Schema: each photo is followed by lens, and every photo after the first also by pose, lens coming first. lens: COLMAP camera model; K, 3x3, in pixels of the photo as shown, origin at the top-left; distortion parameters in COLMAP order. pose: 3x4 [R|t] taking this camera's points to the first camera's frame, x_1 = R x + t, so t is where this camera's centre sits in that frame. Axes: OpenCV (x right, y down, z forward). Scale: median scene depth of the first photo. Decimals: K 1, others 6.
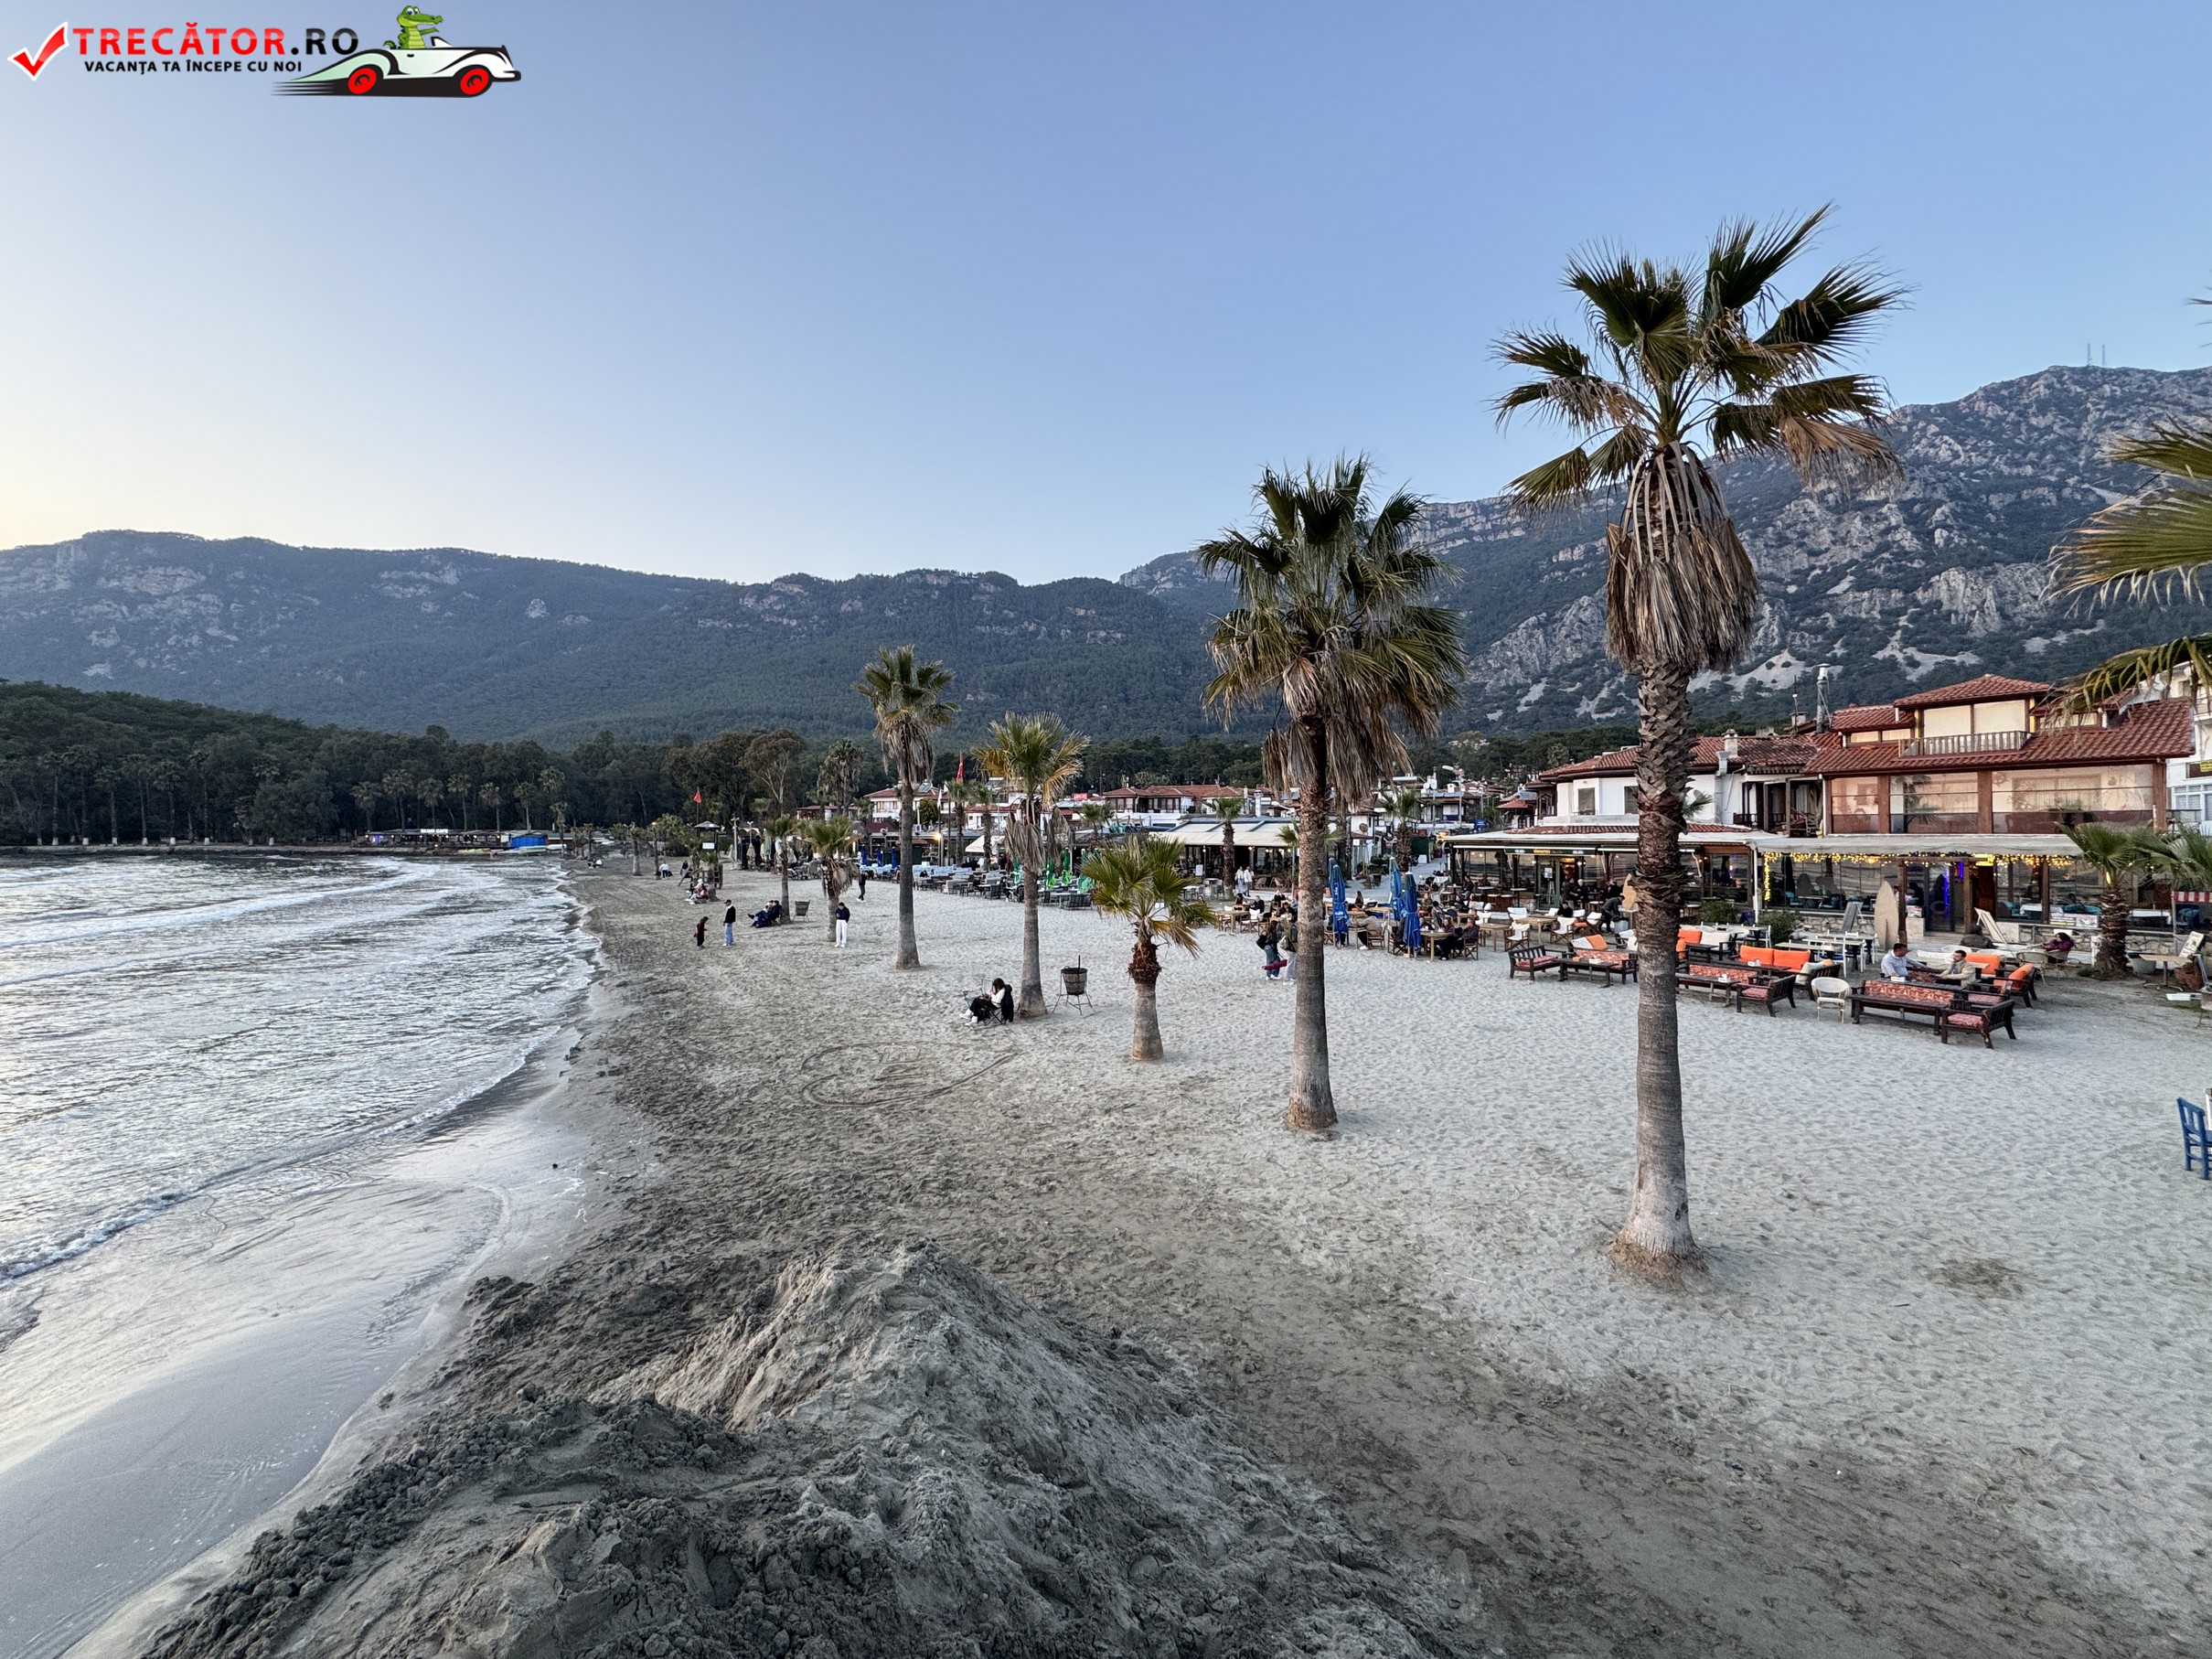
lens RADIAL K [[873.8, 0, 1108.0], [0, 873.8, 826.9], [0, 0, 1]] dist [-0.005961, 0.000341]
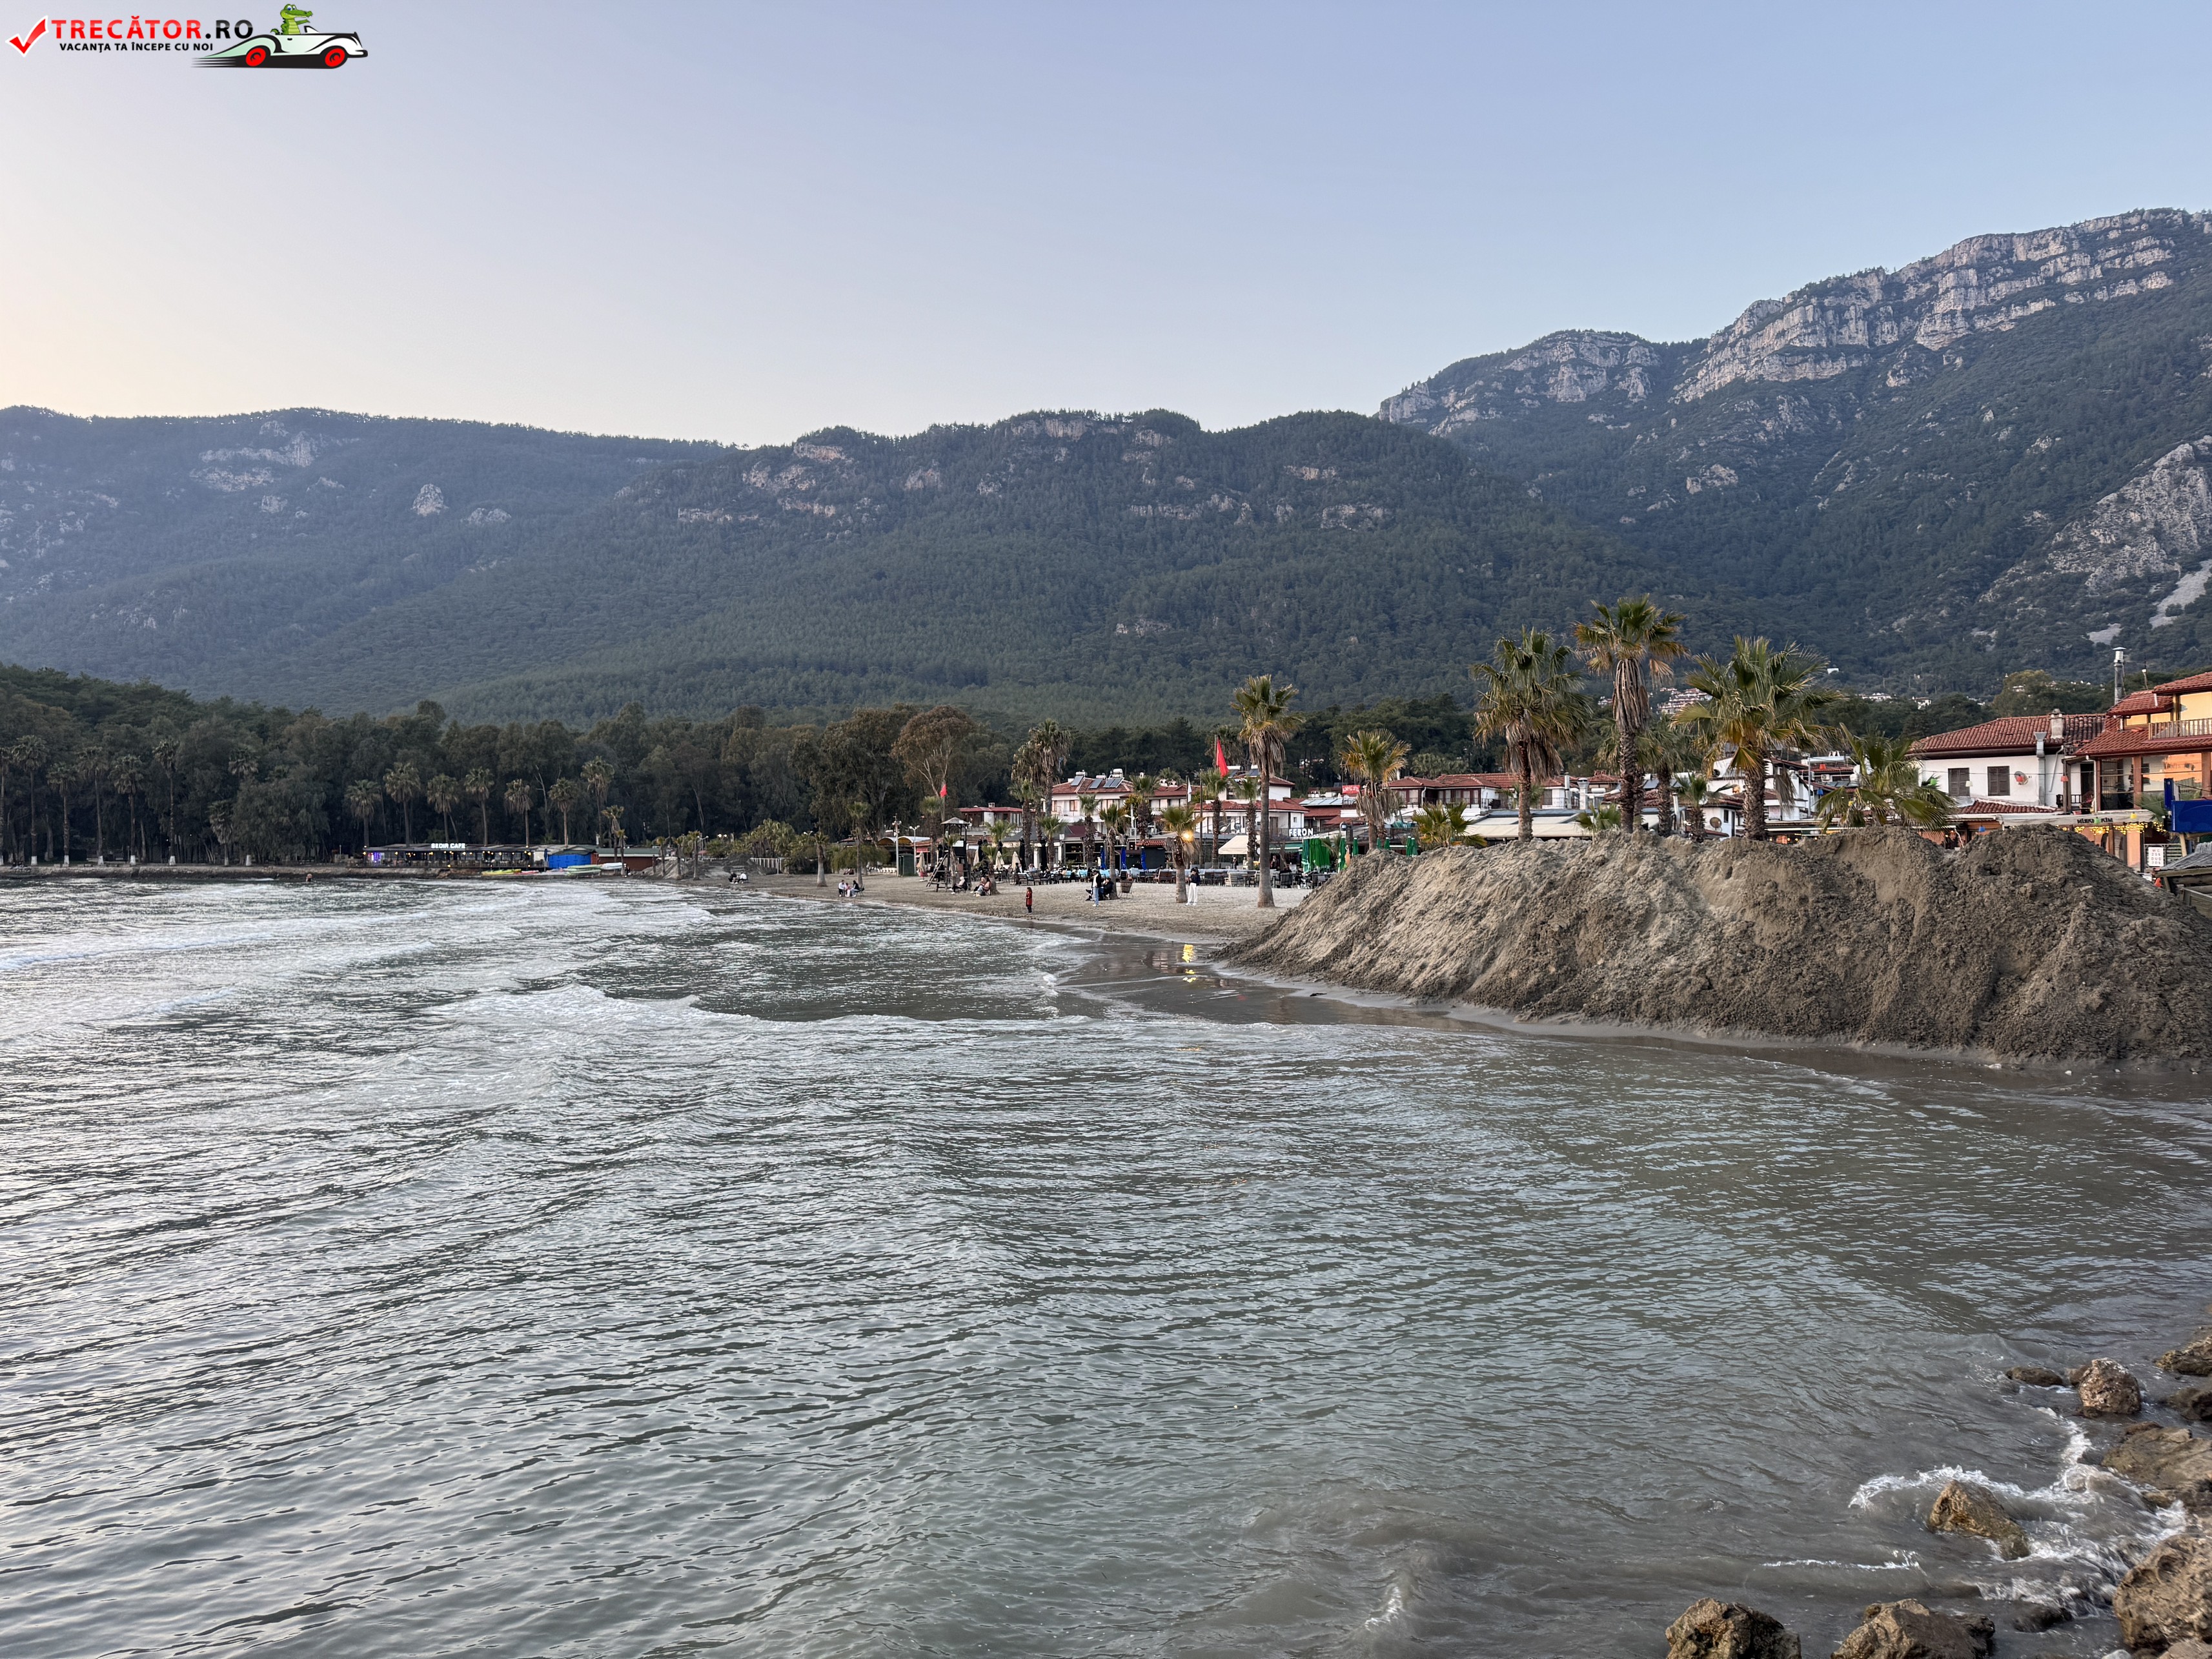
lens RADIAL K [[1539.7, 0, 1109.5], [0, 1539.7, 839.6], [0, 0, 1]] dist [0.072413, -0.096708]
pose [[0.987266, -0.003710, -0.159032, -0.016724], [0.002599, 0.999971, -0.007190, 0.014062], [0.159054, 0.006685, 0.987247, -0.284207]]
